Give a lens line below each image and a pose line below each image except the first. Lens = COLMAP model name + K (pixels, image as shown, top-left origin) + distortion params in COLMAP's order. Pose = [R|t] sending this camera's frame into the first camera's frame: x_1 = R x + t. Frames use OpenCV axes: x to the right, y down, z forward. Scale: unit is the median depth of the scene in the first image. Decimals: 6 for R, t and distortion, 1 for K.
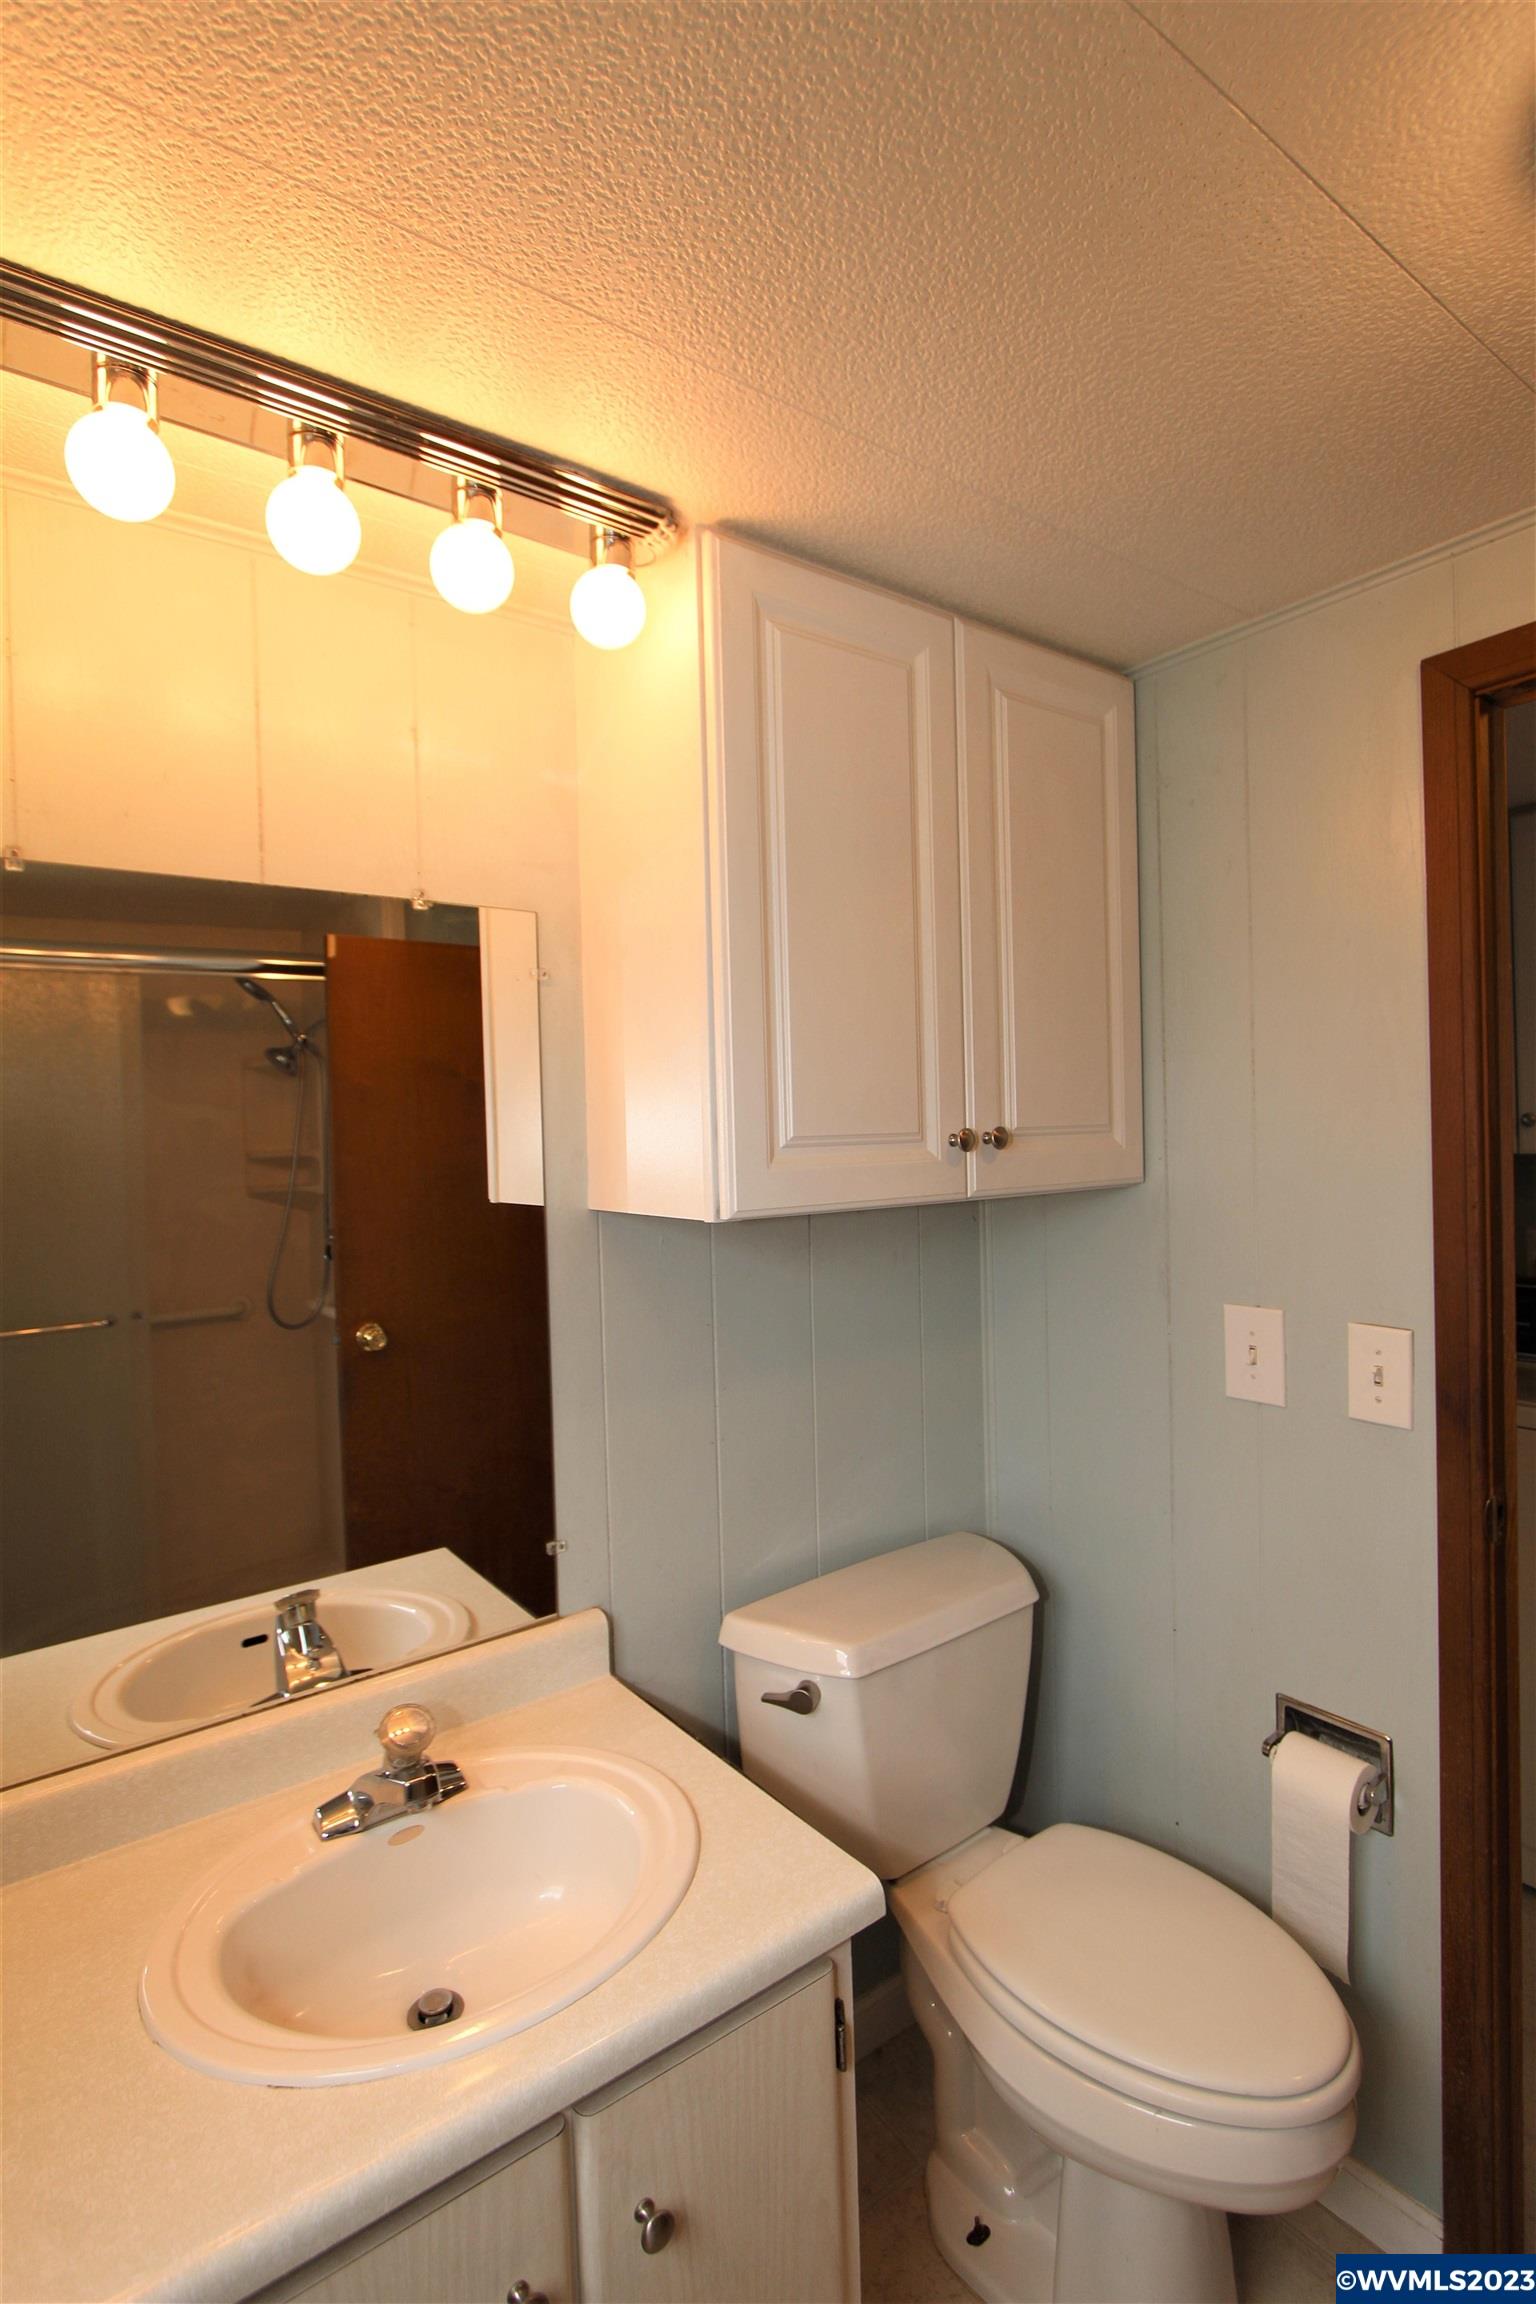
lens RADIAL K [[1151.8, 0, 768.0], [0, 1151.8, 1152.0], [0, 0, 1]] dist [-0.000087, 0.000431]
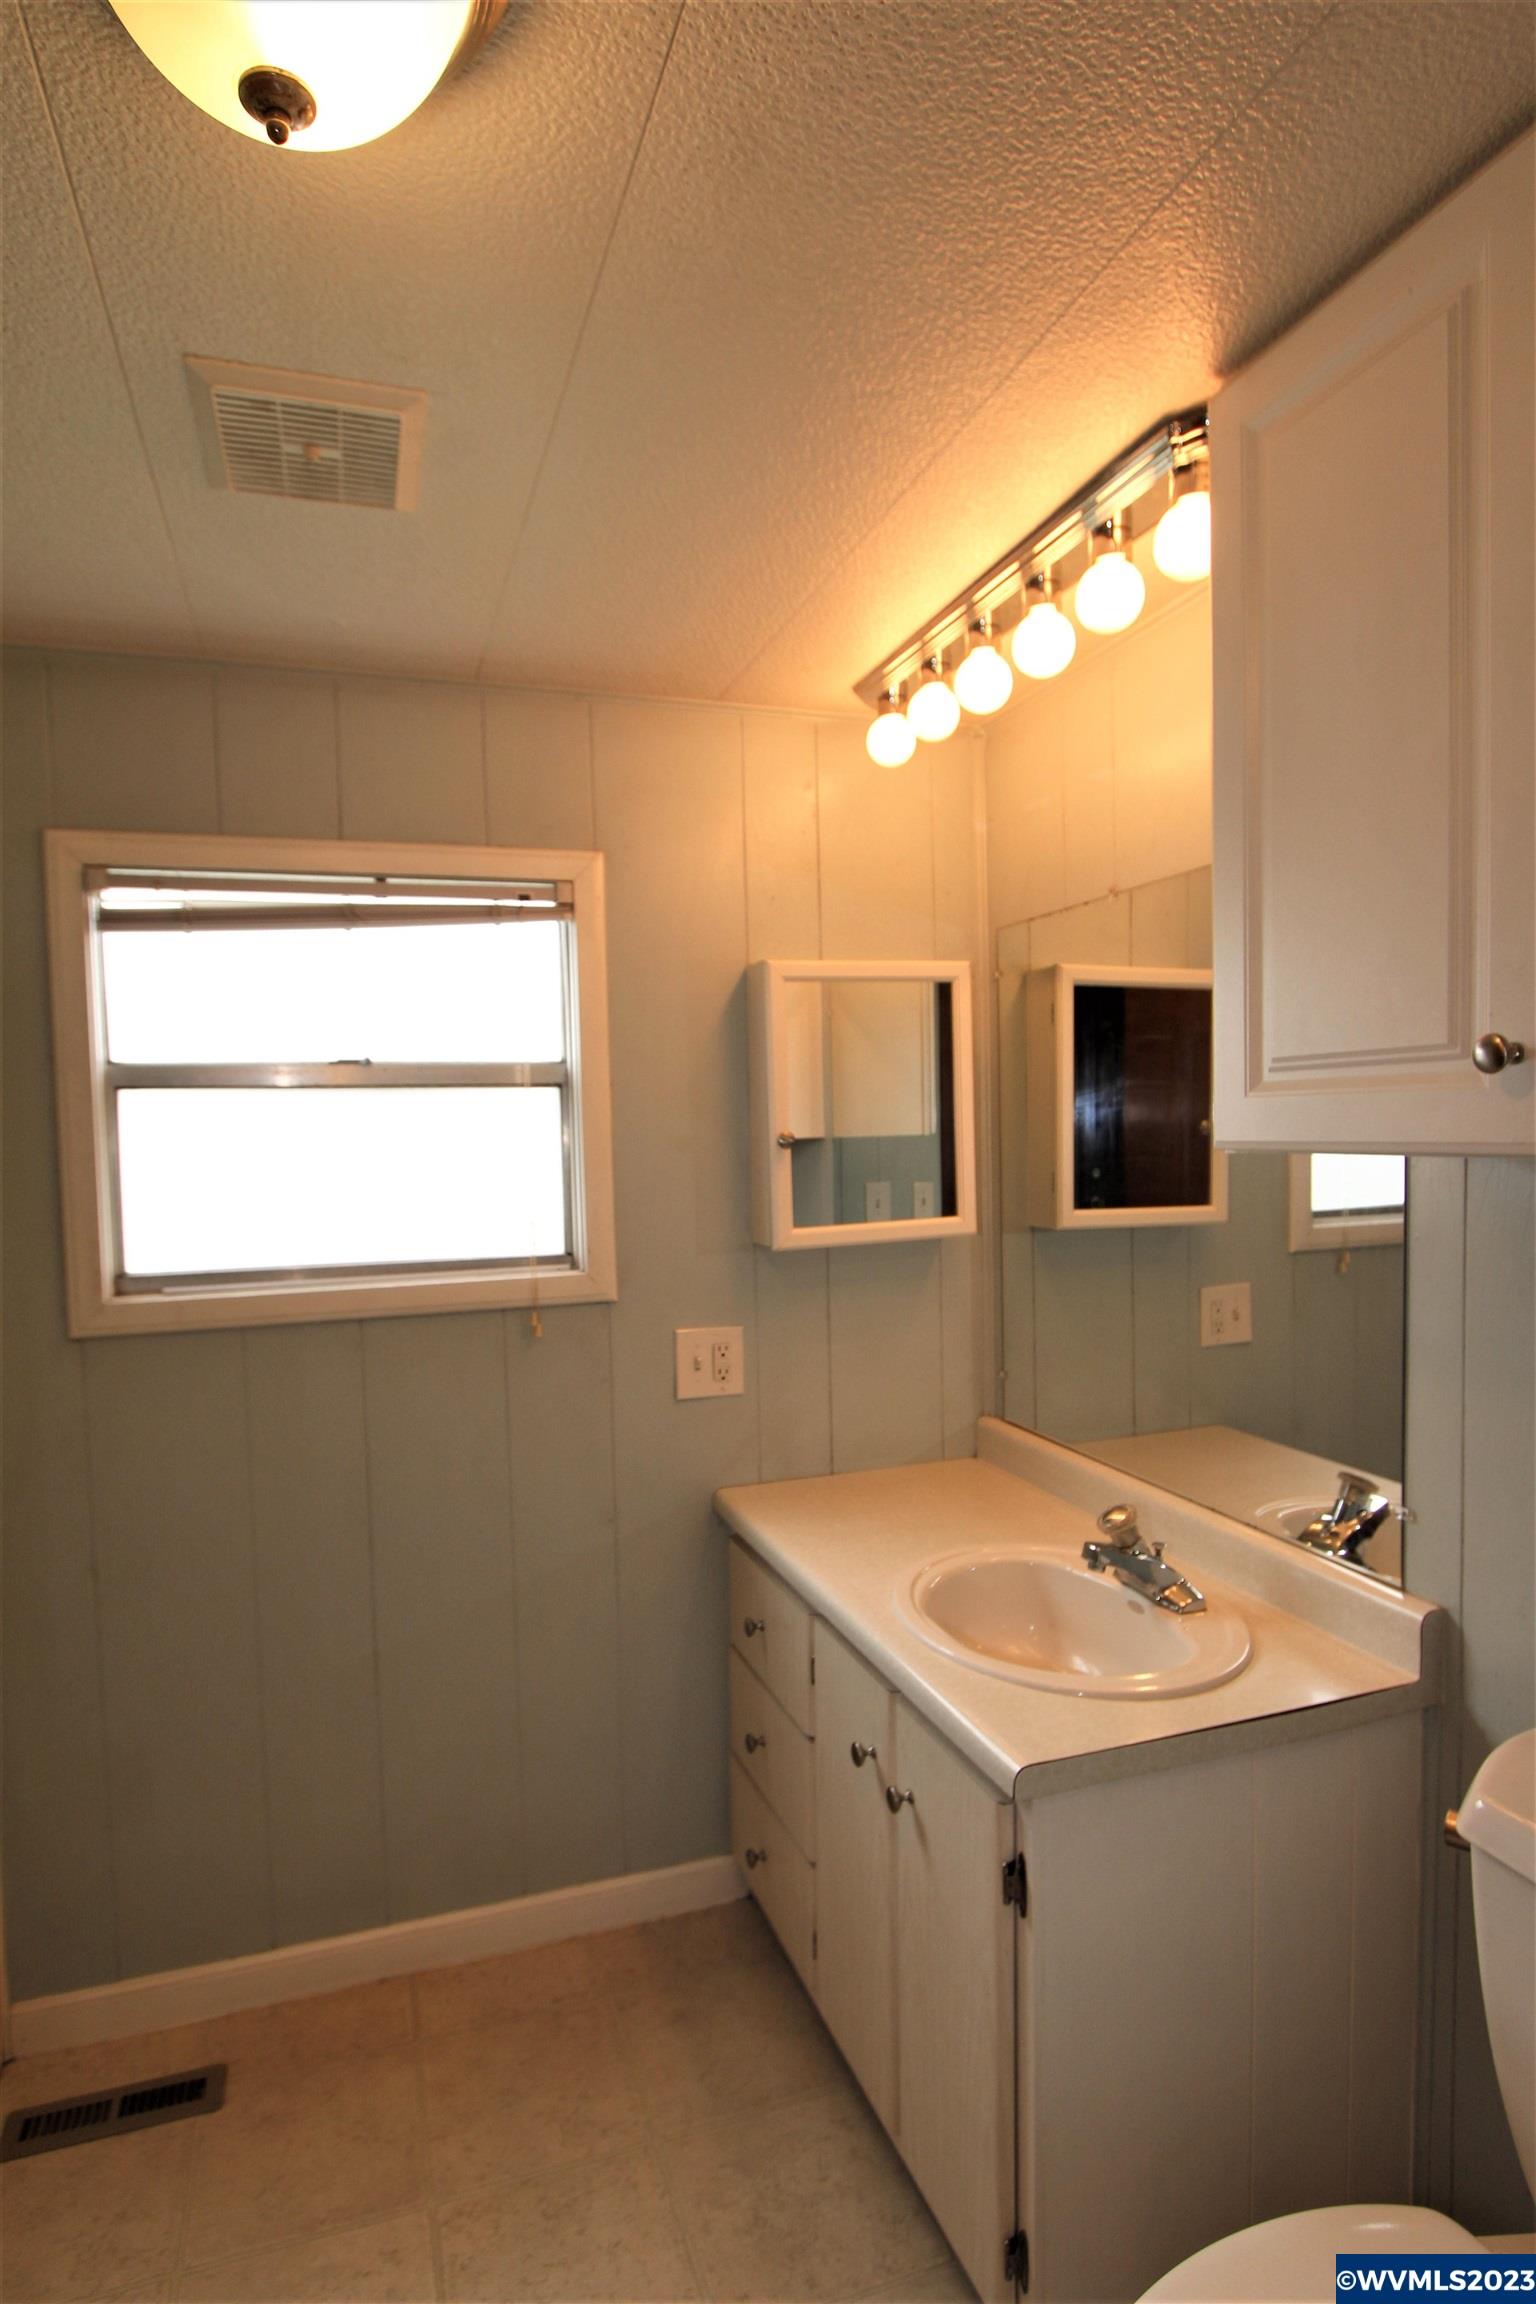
lens RADIAL K [[1215.9, 0, 763.2], [0, 1215.9, 1179.4], [0, 0, 1]] dist [-0.013759, 0.000265]
pose [[-0.316438, 0.076094, -0.945556, 1.517012], [0.000346, 0.996787, 0.080101, 0.005856], [0.948613, 0.025020, -0.315448, 1.446340]]
